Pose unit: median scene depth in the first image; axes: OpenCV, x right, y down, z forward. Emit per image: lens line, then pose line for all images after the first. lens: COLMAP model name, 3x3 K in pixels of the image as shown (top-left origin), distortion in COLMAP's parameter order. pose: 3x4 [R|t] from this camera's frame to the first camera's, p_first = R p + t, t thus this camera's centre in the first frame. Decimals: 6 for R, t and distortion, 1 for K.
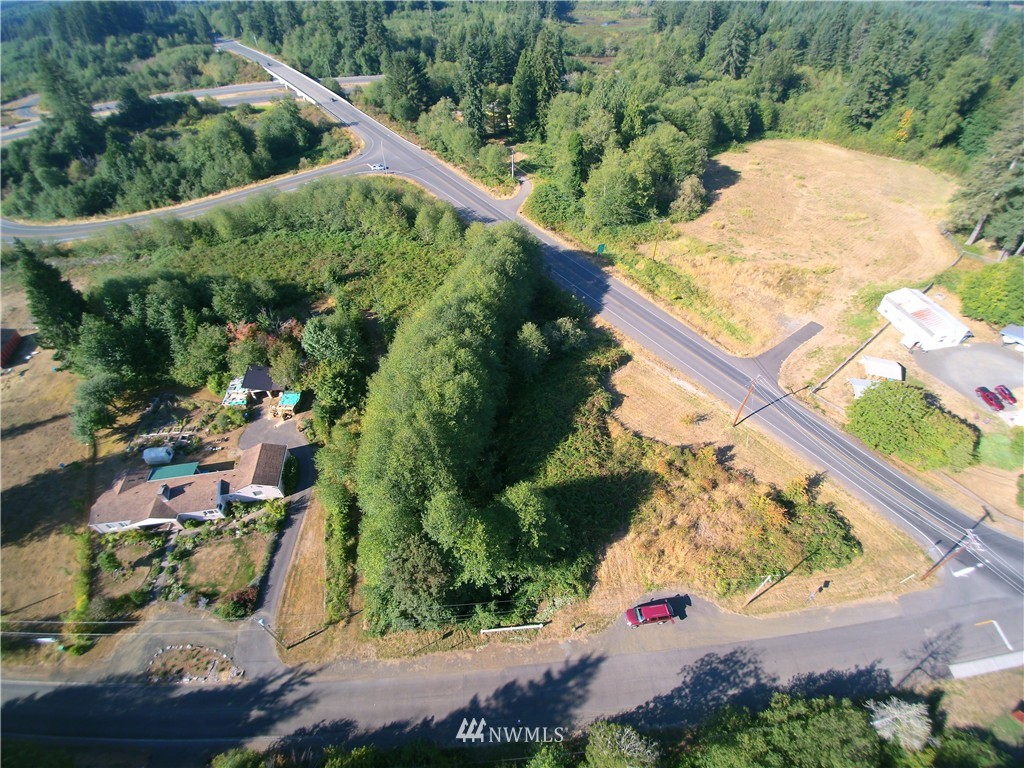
lens RADIAL K [[470.6, 0, 508.7], [0, 470.6, 382.3], [0, 0, 1]] dist [-0.027127, -0.020076]
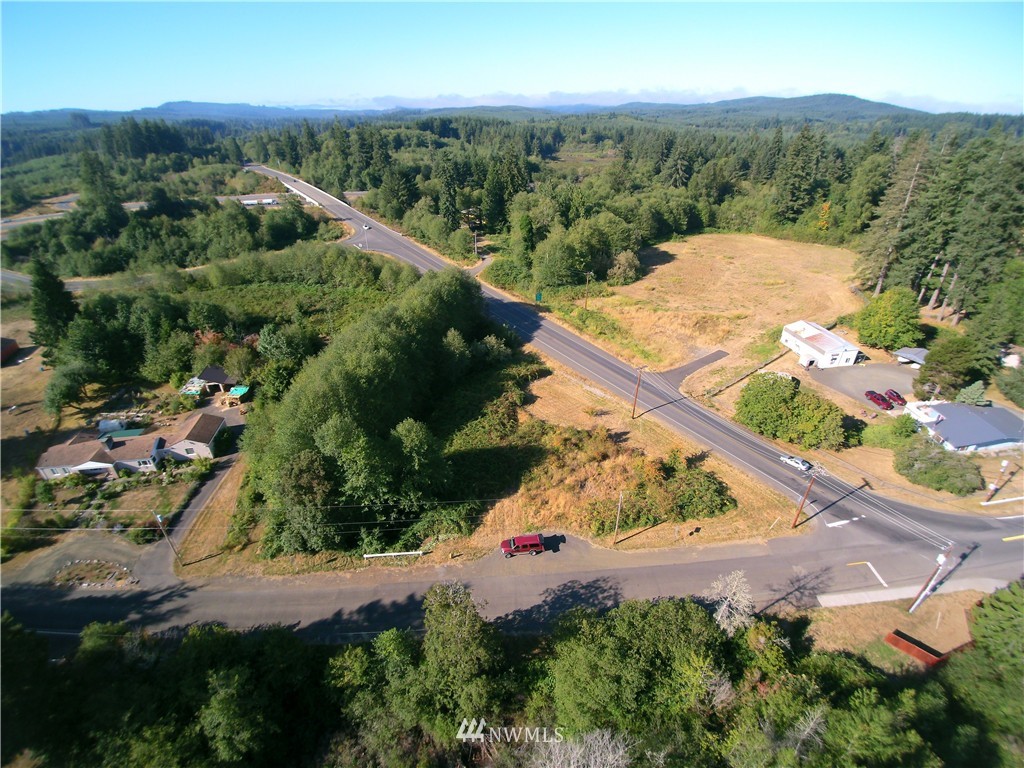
lens RADIAL K [[470.6, 0, 508.7], [0, 470.6, 382.3], [0, 0, 1]] dist [-0.027127, -0.020076]
pose [[0.999865, 0.016152, -0.002857, 0.138965], [-0.016367, 0.970950, -0.238723, 0.204752], [-0.001082, 0.238738, 0.971083, -0.070589]]
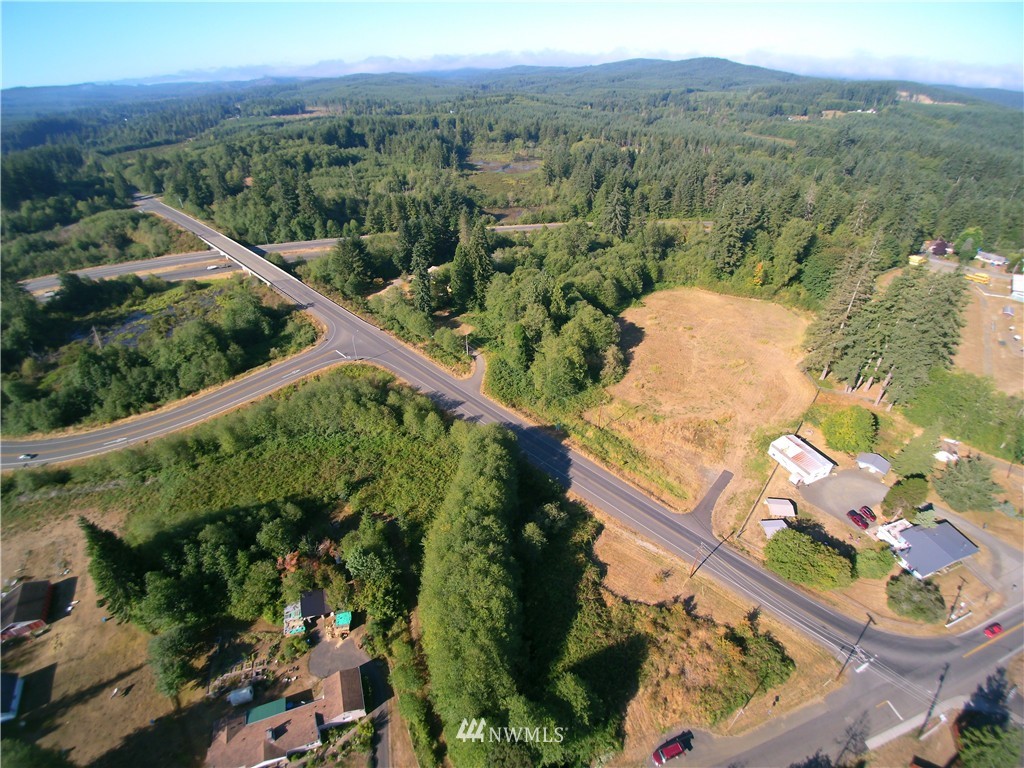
lens RADIAL K [[470.6, 0, 508.7], [0, 470.6, 382.3], [0, 0, 1]] dist [-0.027127, -0.020076]
pose [[0.978943, -0.108788, 0.172732, -0.146939], [0.137729, 0.976539, -0.165536, -0.223296], [-0.150671, 0.185840, 0.970959, -0.240053]]
